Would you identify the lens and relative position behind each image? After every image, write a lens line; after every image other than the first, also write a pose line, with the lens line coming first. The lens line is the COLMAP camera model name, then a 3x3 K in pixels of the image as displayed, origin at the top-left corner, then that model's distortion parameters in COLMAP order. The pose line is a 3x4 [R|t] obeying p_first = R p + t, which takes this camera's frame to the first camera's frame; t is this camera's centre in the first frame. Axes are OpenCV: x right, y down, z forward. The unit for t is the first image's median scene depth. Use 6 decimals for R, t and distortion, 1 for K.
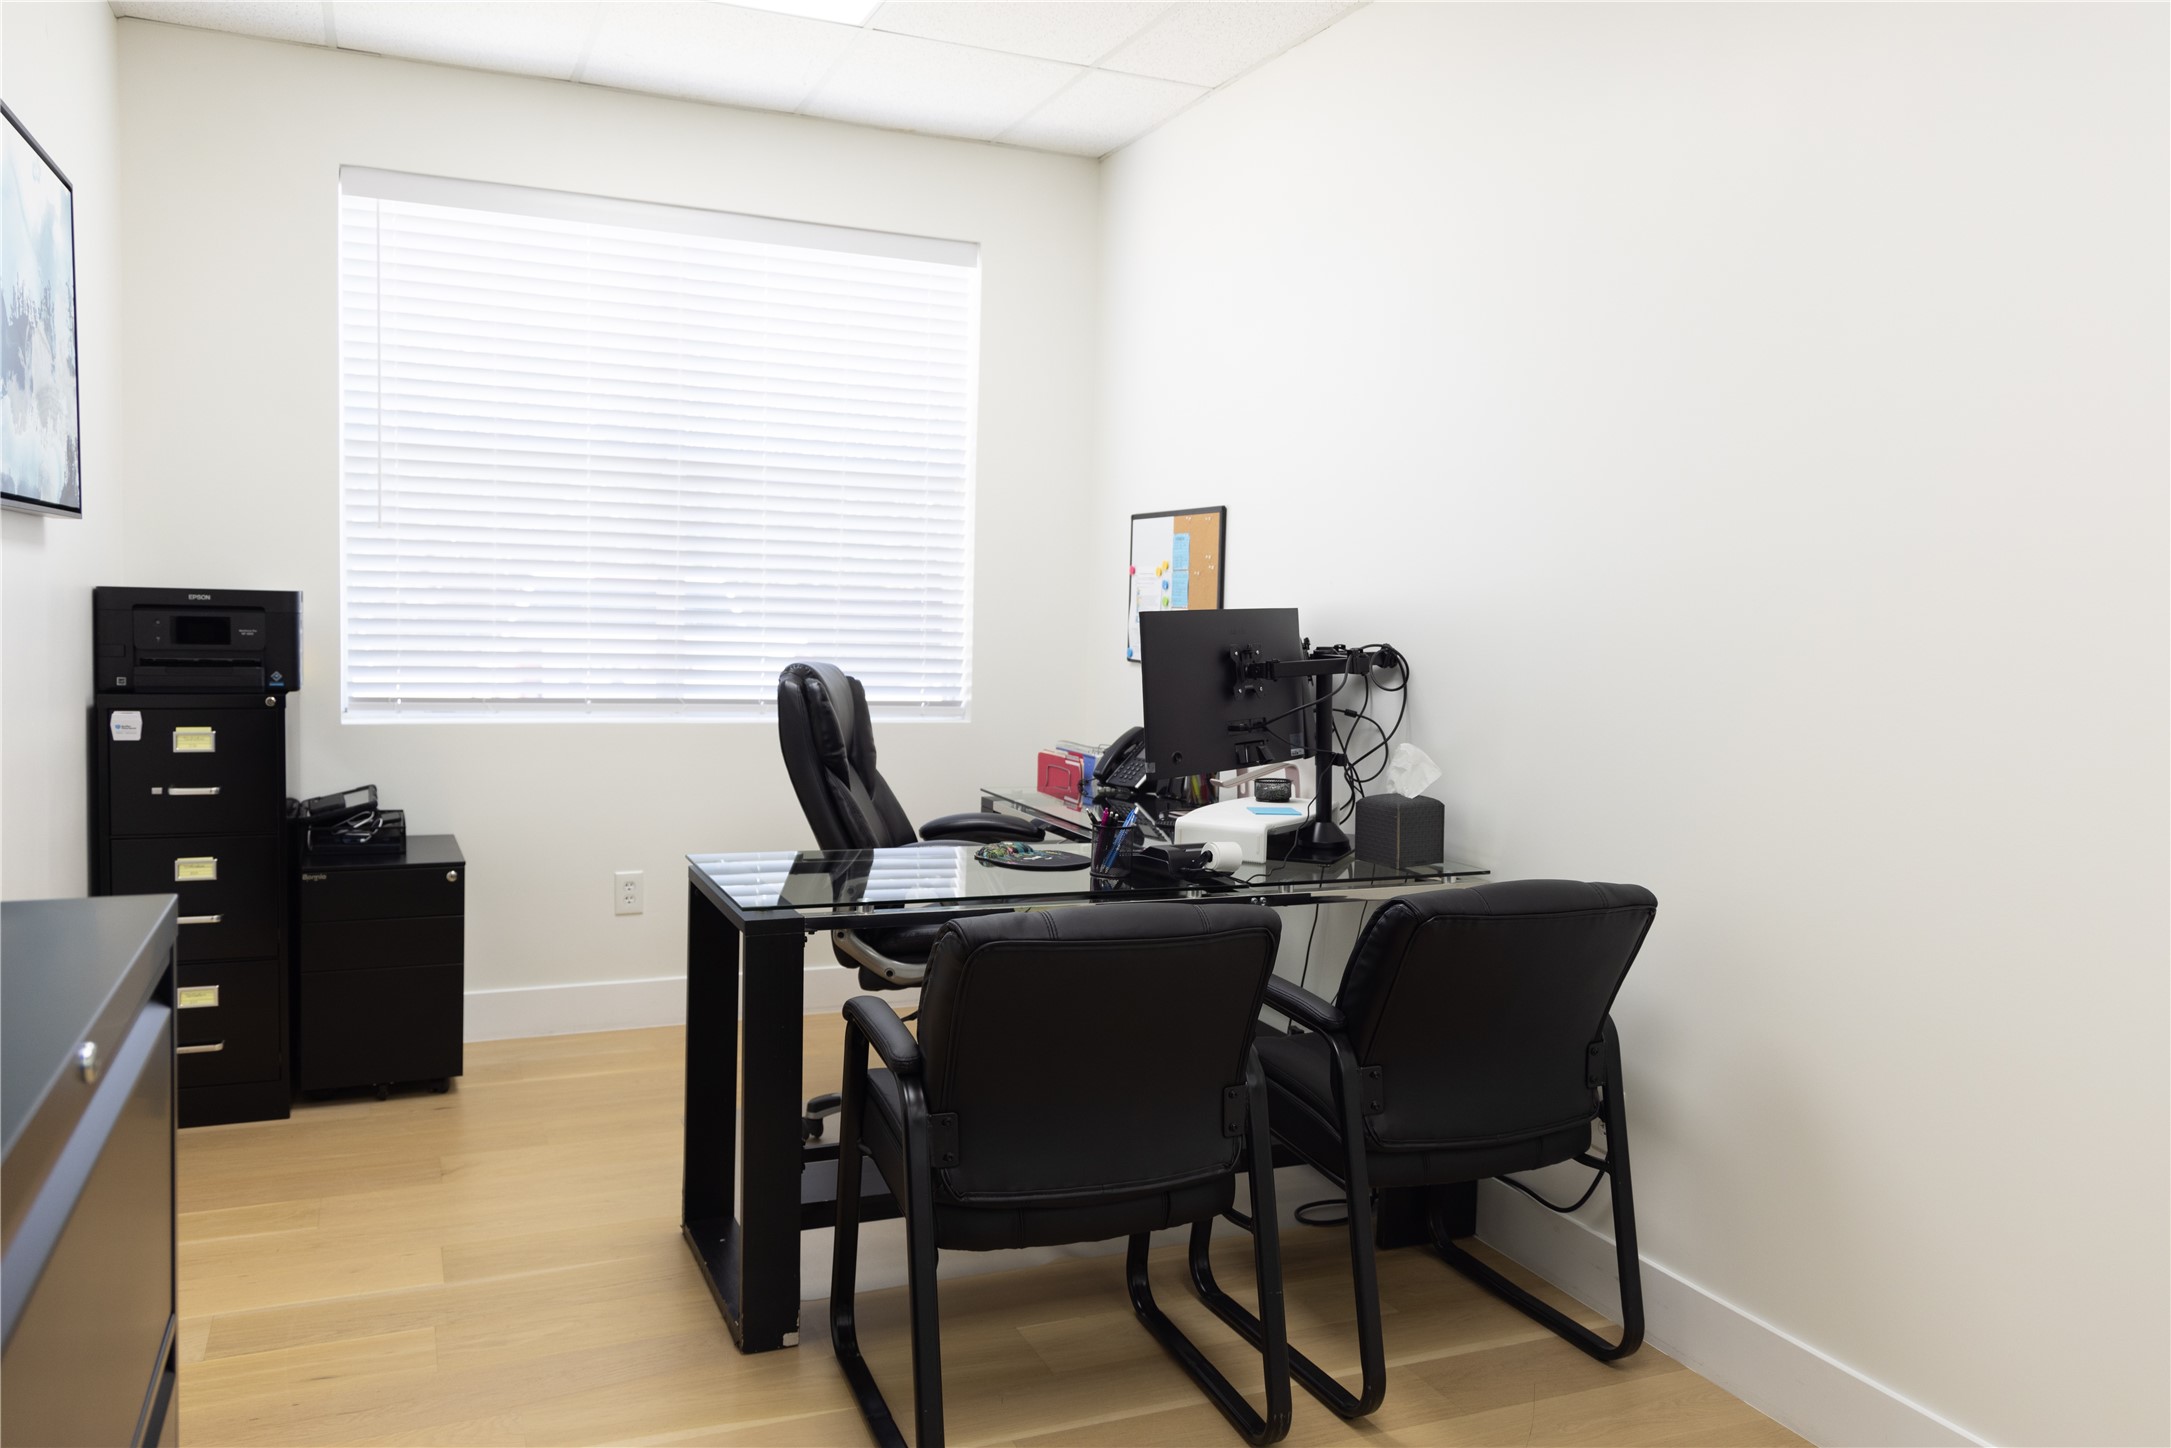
lens RADIAL K [[1595.1, 0, 1085.5], [0, 1595.1, 724.0], [0, 0, 1]] dist [-0.000166, -0.001468]
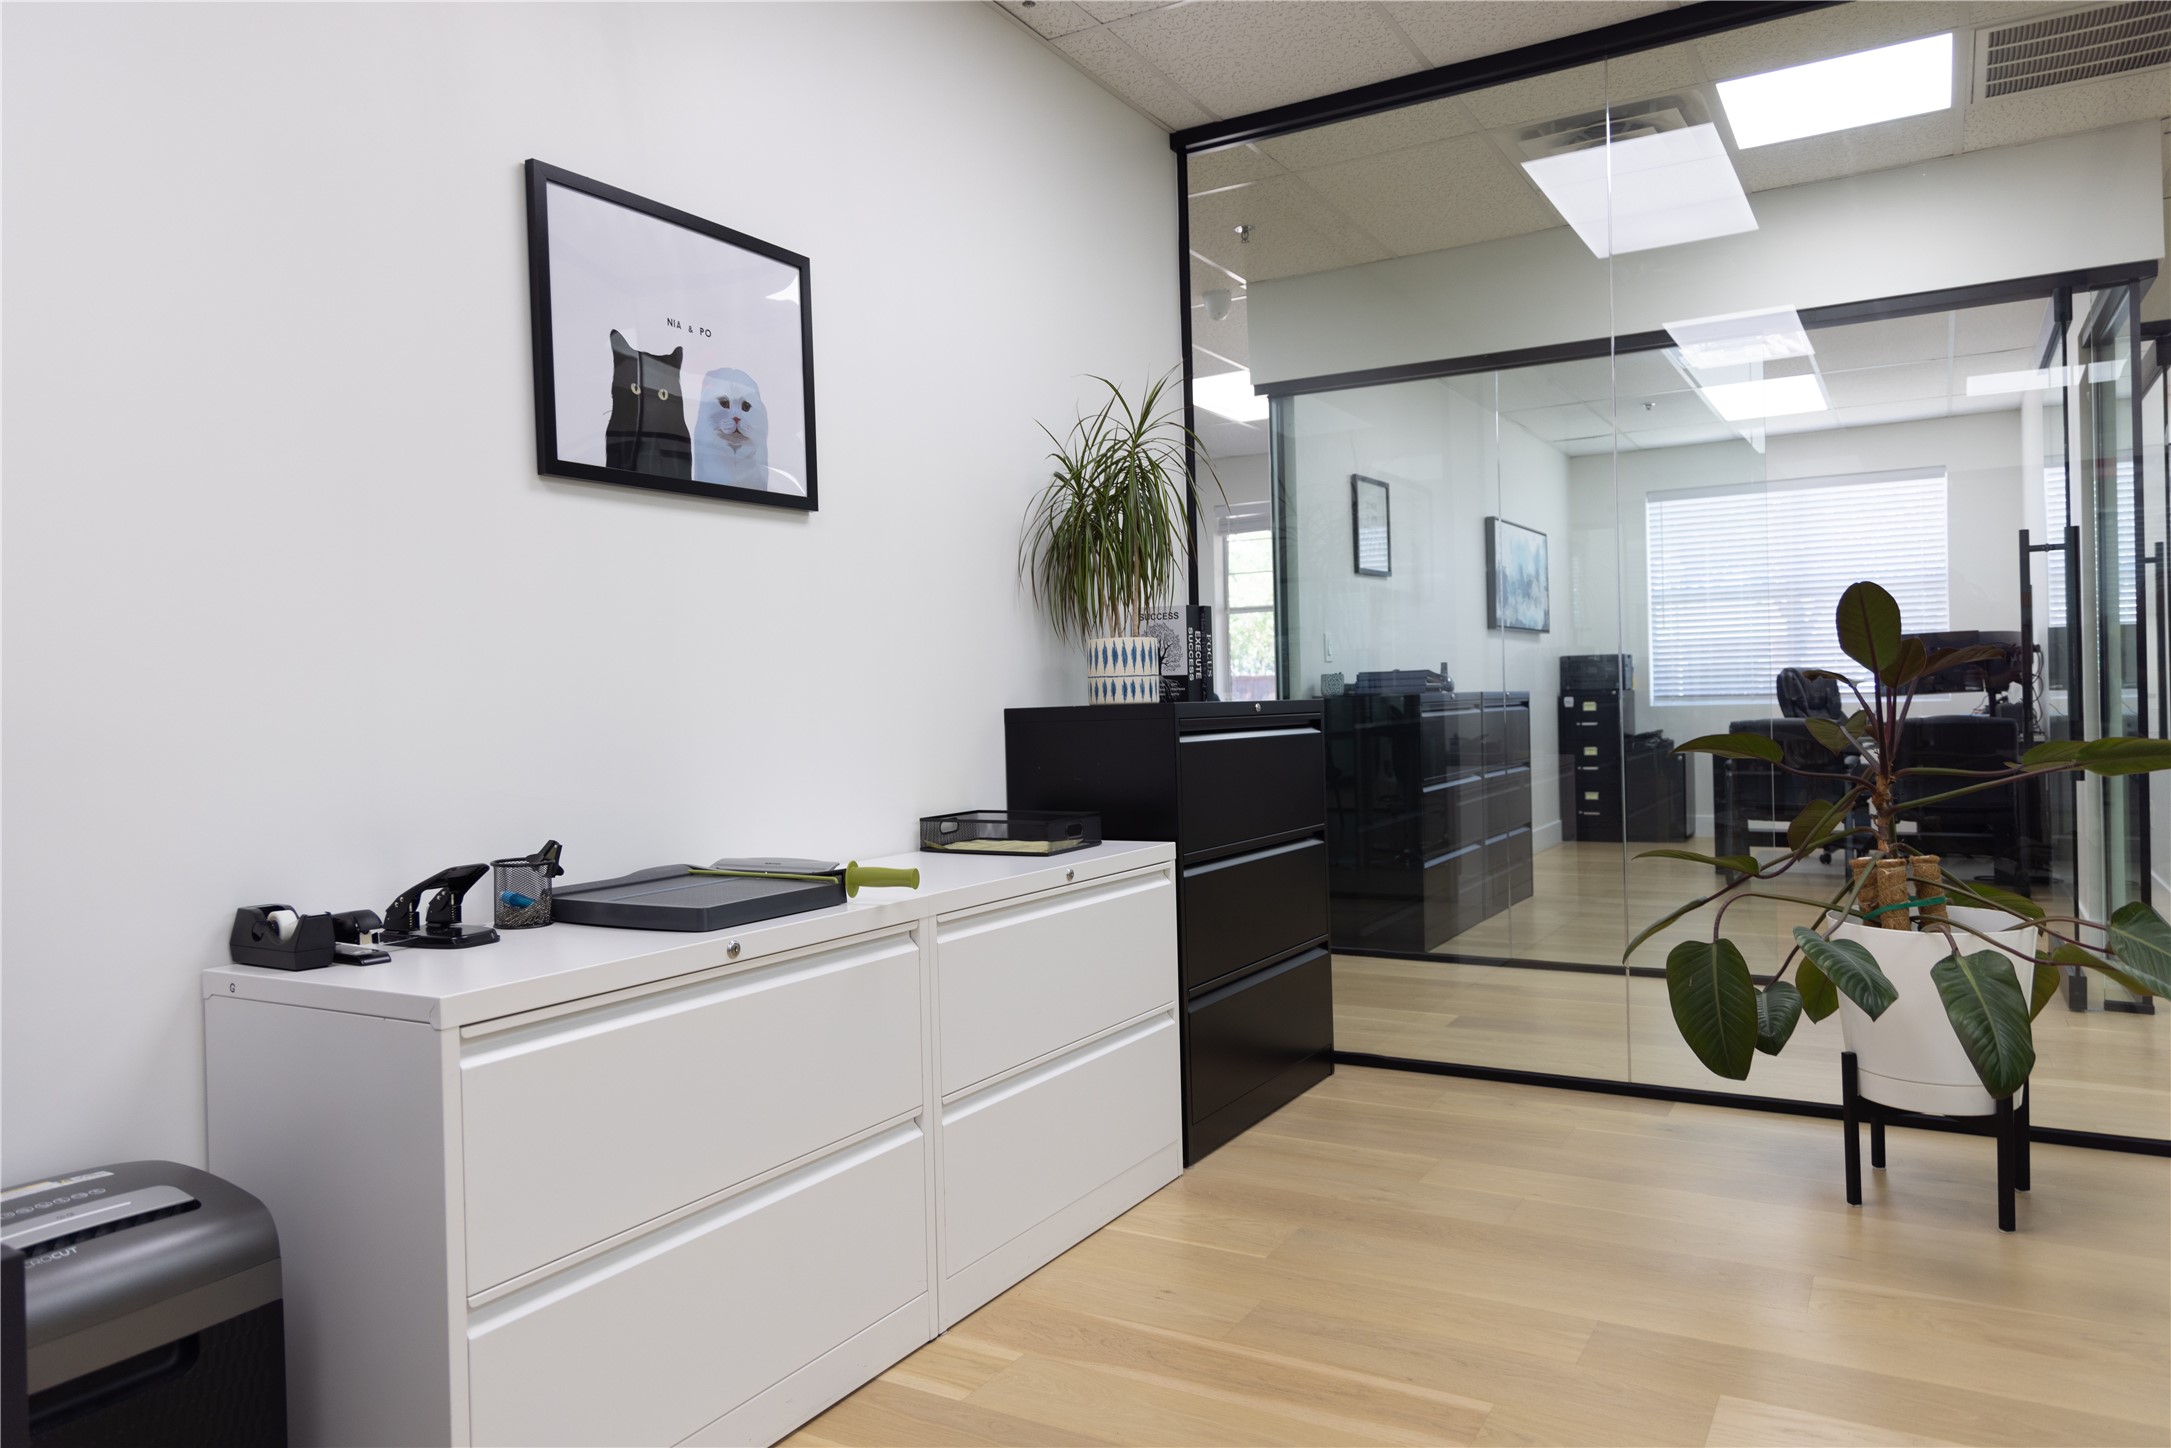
lens RADIAL K [[1499.6, 0, 1085.6], [0, 1499.6, 693.9], [0, 0, 1]] dist [0.048580, -0.001527]
pose [[0.597220, -0.049969, -0.800519, 1.098336], [-0.016976, 0.997047, -0.074900, 0.209238], [0.801898, 0.058321, 0.594608, -1.379334]]
